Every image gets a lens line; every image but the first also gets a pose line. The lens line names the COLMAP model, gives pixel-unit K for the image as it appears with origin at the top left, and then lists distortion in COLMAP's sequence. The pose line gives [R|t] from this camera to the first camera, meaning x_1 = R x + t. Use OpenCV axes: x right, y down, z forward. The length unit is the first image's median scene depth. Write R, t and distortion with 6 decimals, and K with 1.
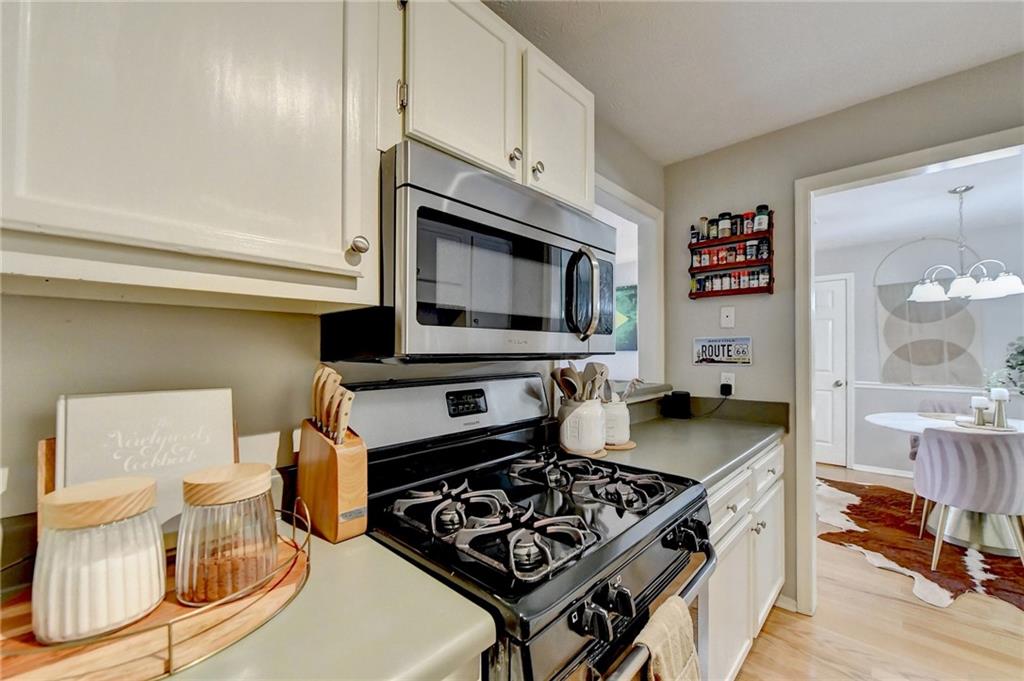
lens RADIAL K [[413.0, 0, 513.6], [0, 413.0, 350.4], [0, 0, 1]] dist [-0.000948, -0.004885]
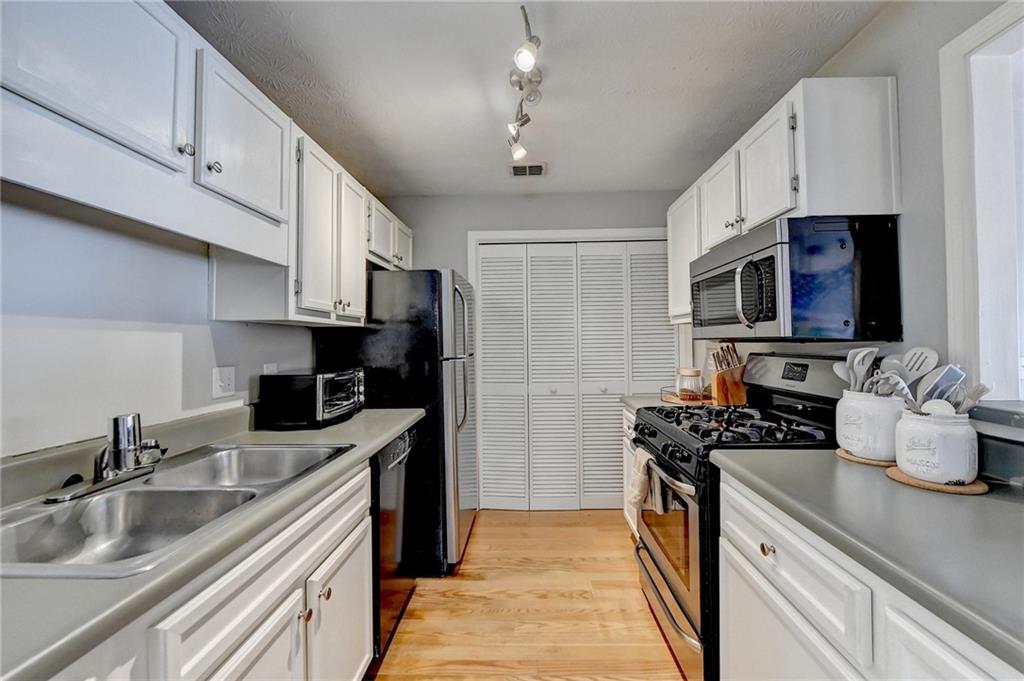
lens RADIAL K [[408.6, 0, 518.8], [0, 408.6, 332.3], [0, 0, 1]] dist [-0.008836, -0.000228]
pose [[-0.752770, -0.004570, -0.658268, 0.682847], [0.015005, 0.999597, -0.024099, 0.005015], [0.658112, -0.028019, -0.752398, 0.648963]]
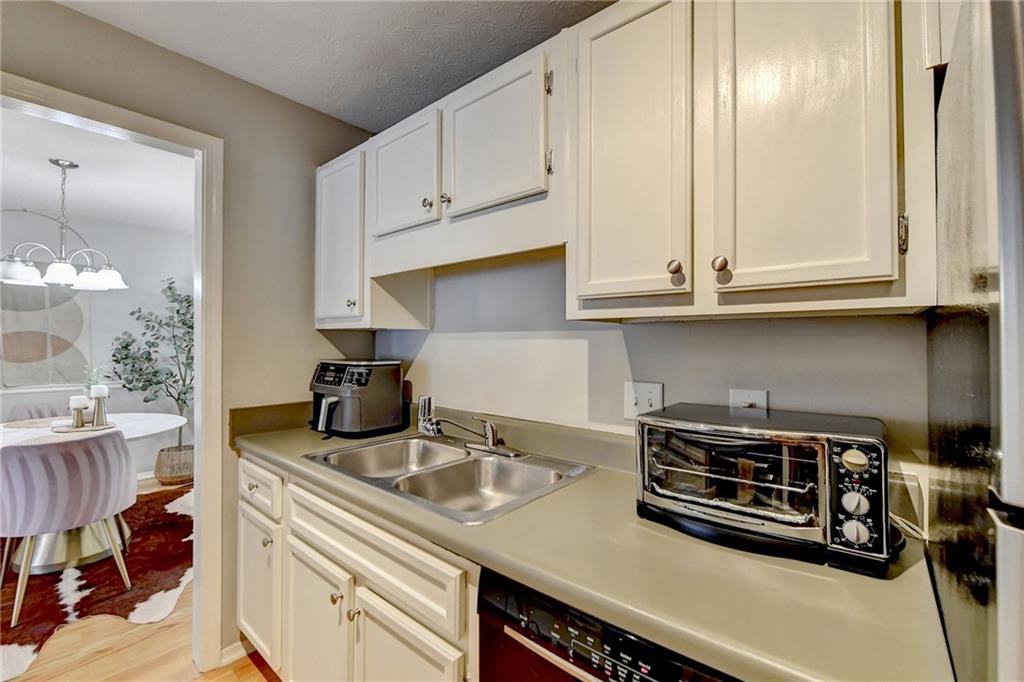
lens RADIAL K [[423.1, 0, 517.6], [0, 423.1, 338.5], [0, 0, 1]] dist [-0.001659, -0.000077]
pose [[-0.056666, 0.014059, 0.998294, 0.137674], [-0.005155, 0.999883, -0.014374, -0.007340], [-0.998380, -0.005961, -0.056587, 0.073414]]
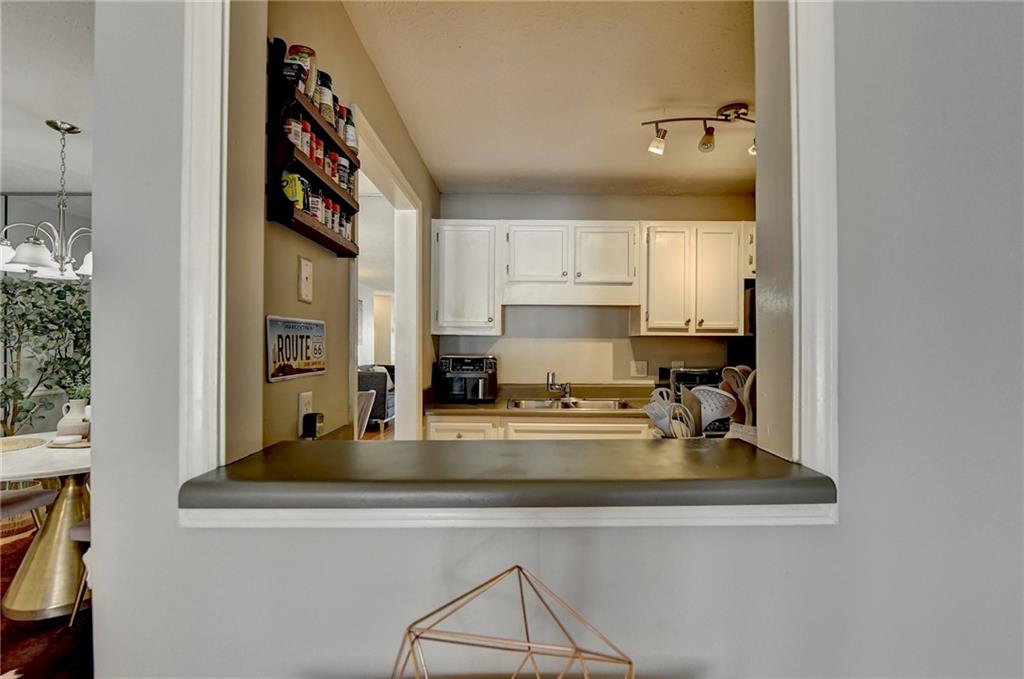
lens RADIAL K [[452.1, 0, 516.6], [0, 452.1, 348.0], [0, 0, 1]] dist [-0.003541, -0.000612]
pose [[-0.694612, -0.001433, 0.719383, -0.051340], [-0.002361, 0.999997, -0.000287, 0.000973], [-0.719381, -0.001898, -0.694614, 1.013213]]
